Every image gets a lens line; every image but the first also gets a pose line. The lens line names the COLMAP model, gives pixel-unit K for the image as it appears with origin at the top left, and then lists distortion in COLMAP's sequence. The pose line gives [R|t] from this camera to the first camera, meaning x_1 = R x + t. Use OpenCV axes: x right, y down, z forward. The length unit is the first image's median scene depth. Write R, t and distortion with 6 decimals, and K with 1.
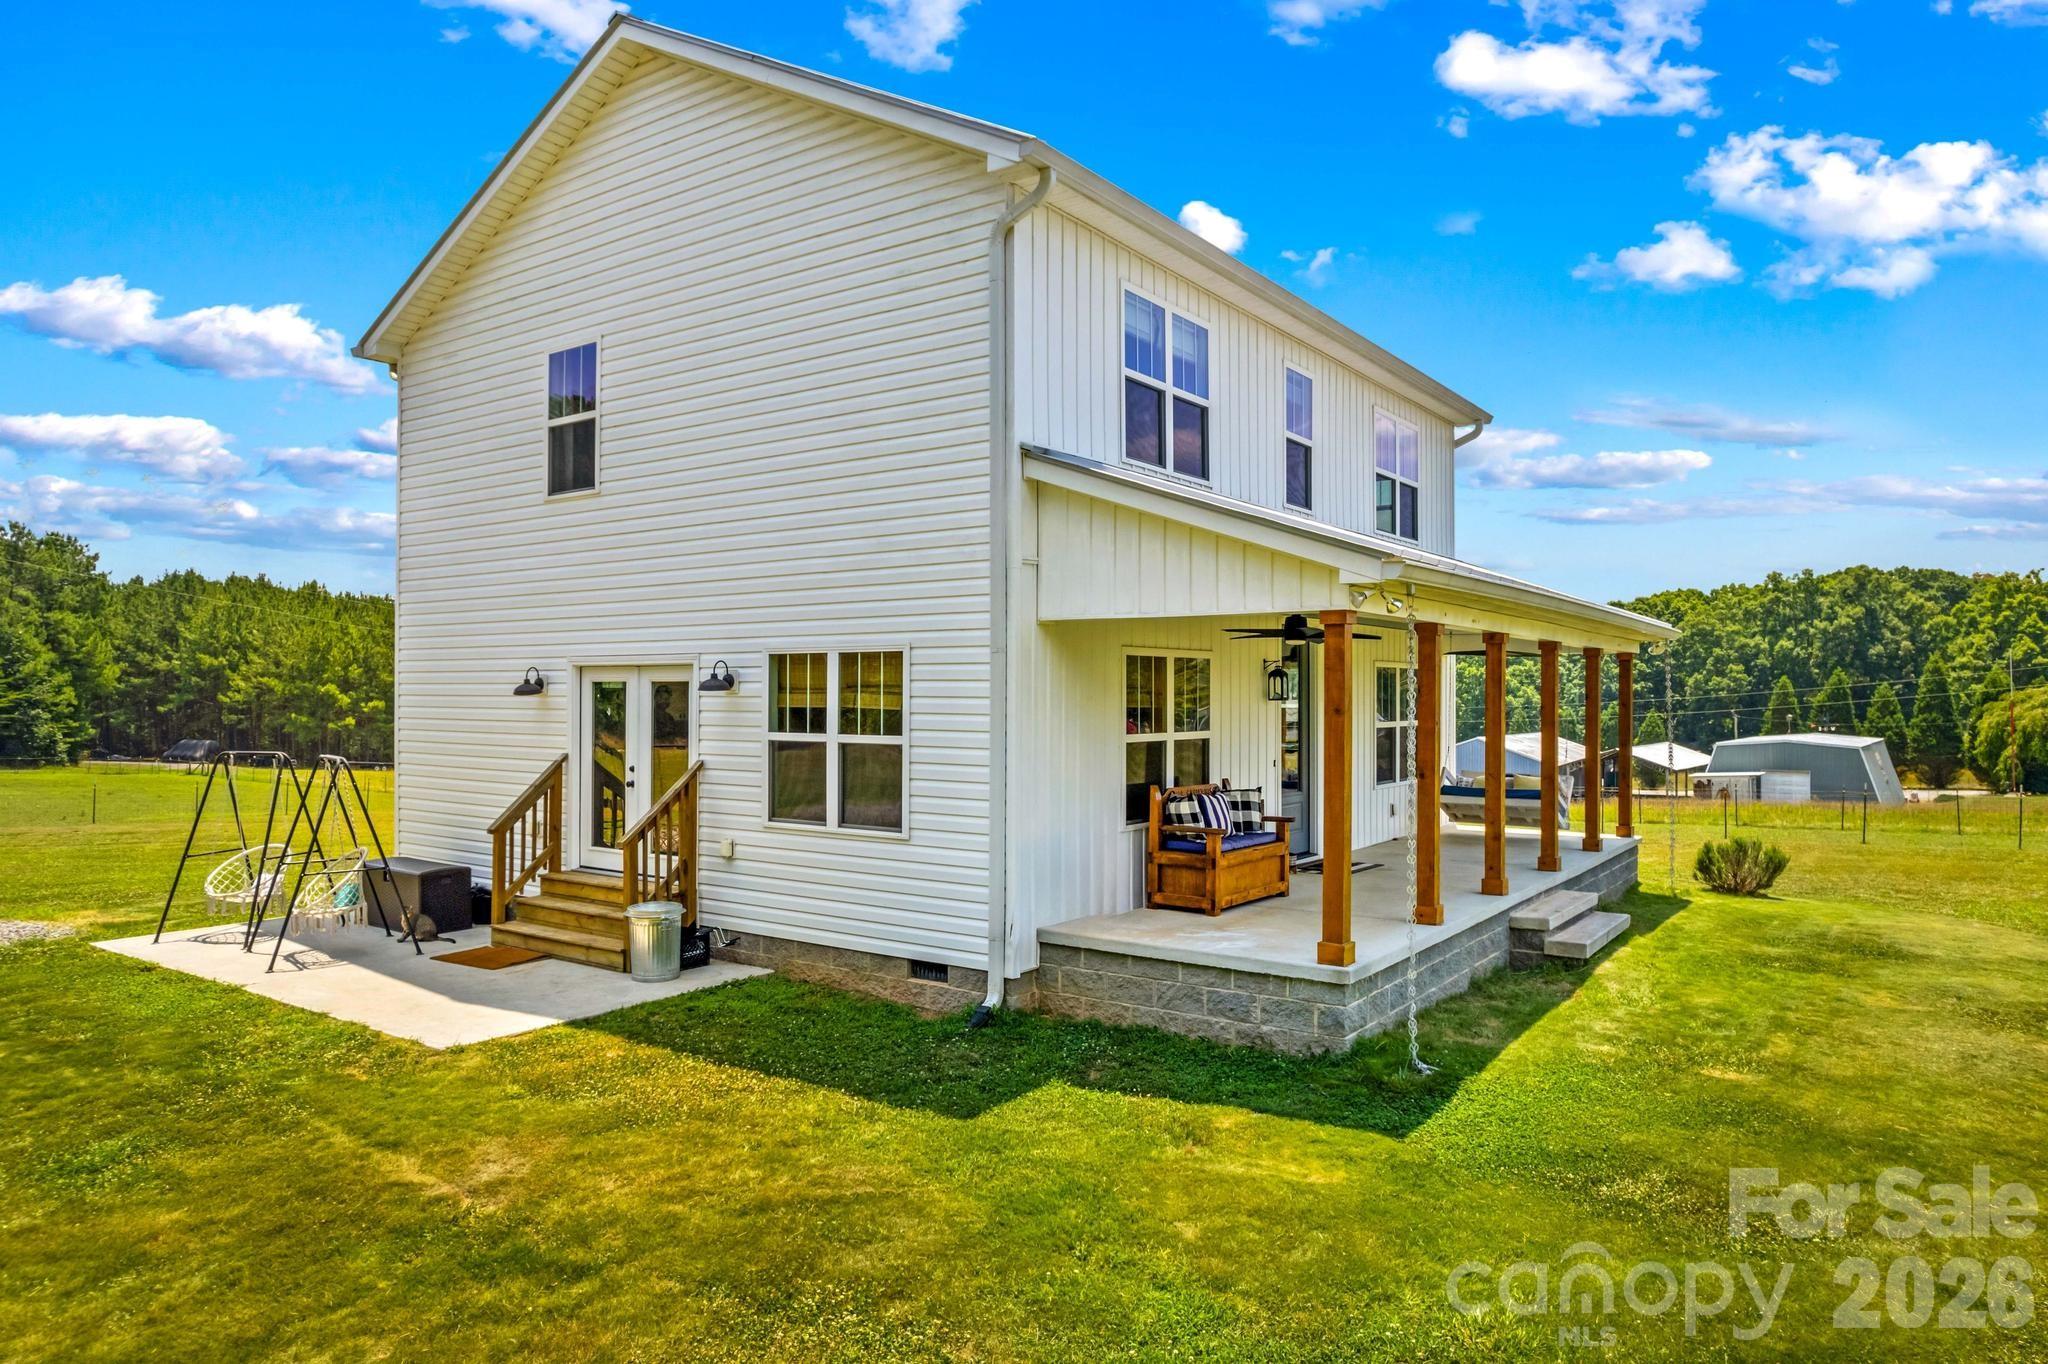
lens RADIAL K [[1289.7, 0, 1024.0], [0, 1289.7, 682.0], [0, 0, 1]] dist [0.005780, 0.004425]
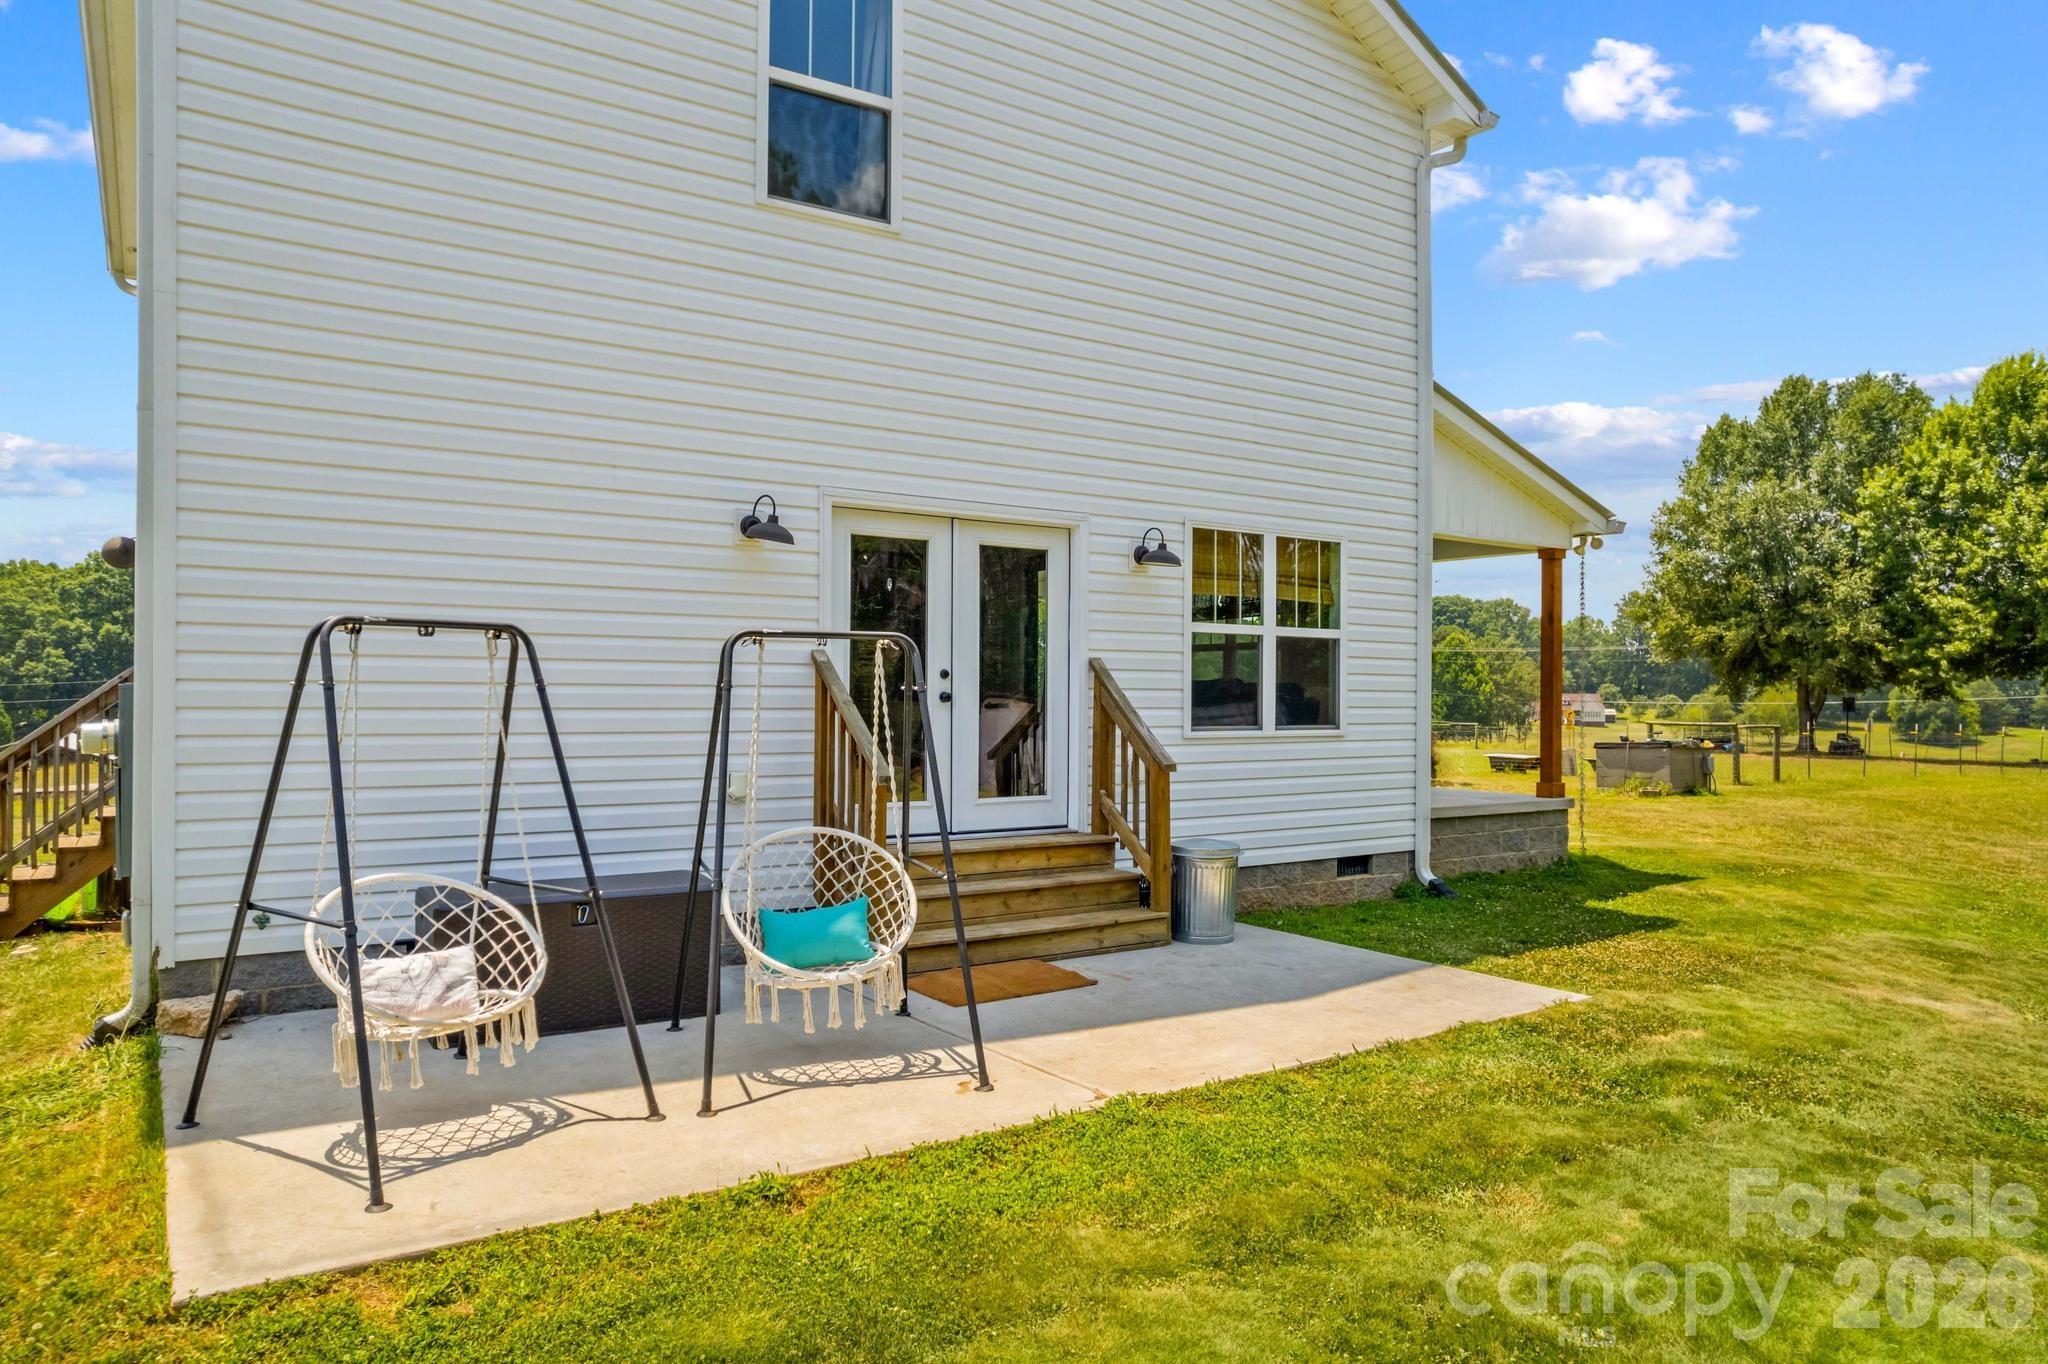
lens RADIAL K [[1311.2, 0, 1024.2], [0, 1311.2, 715.4], [0, 0, 1]] dist [-0.060101, 0.050044]
pose [[0.346389, -0.014795, 0.937974, -0.098332], [-0.014095, 0.999681, 0.020973, 0.007918], [-0.937985, -0.020486, 0.346070, 0.078791]]
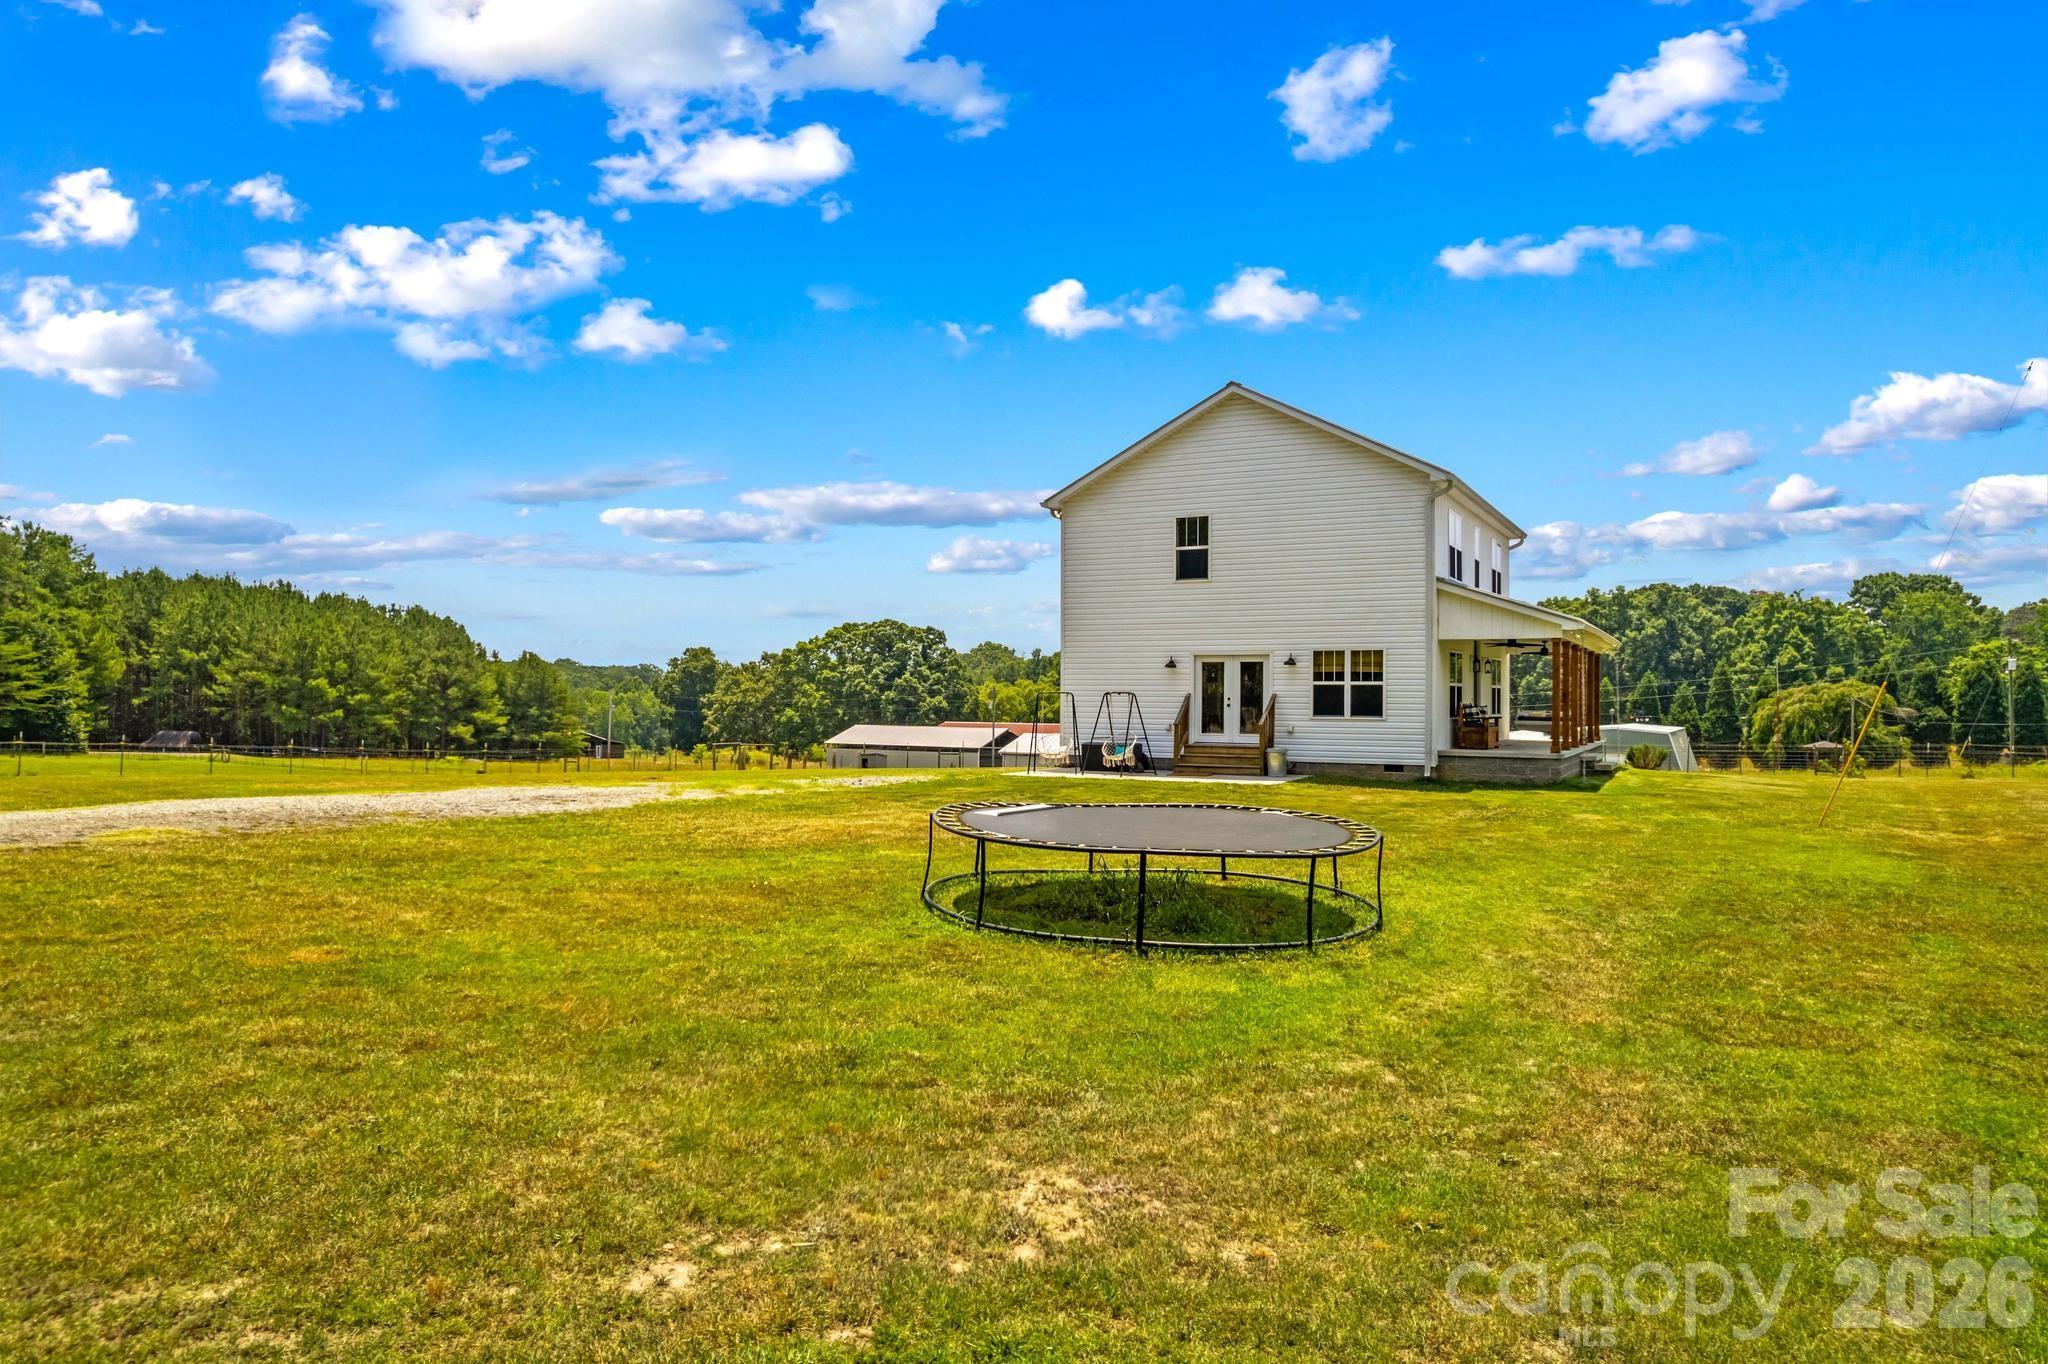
lens RADIAL K [[1322.6, 0, 1052.5], [0, 1322.6, 680.2], [0, 0, 1]] dist [-0.000369, 0.002653]
pose [[0.989262, 0.004481, 0.146086, -0.104948], [-0.004033, 0.999986, -0.003368, 0.004533], [-0.146099, 0.002743, 0.989266, -0.144363]]
